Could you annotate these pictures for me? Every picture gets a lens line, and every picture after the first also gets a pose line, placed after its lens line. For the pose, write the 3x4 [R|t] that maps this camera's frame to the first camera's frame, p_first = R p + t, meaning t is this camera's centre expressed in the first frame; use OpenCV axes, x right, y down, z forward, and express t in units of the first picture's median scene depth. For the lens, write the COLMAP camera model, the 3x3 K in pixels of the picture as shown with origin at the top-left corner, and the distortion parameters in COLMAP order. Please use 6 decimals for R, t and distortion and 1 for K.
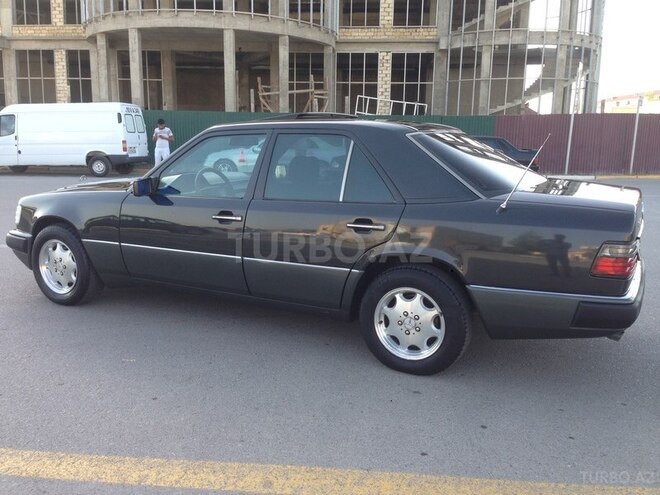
lens RADIAL K [[621.7, 0, 329.2], [0, 621.7, 252.8], [0, 0, 1]] dist [0.147988, -0.284932]
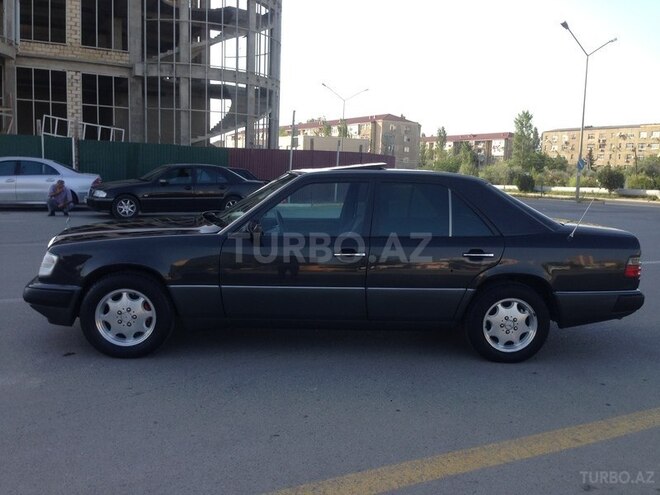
lens RADIAL K [[629.8, 0, 337.3], [0, 629.8, 250.1], [0, 0, 1]] dist [0.164133, -0.318126]
pose [[0.832542, -0.051546, 0.551558, -0.129778], [0.074997, 0.996983, -0.020029, -0.006720], [-0.548862, 0.058040, 0.833896, 0.006982]]
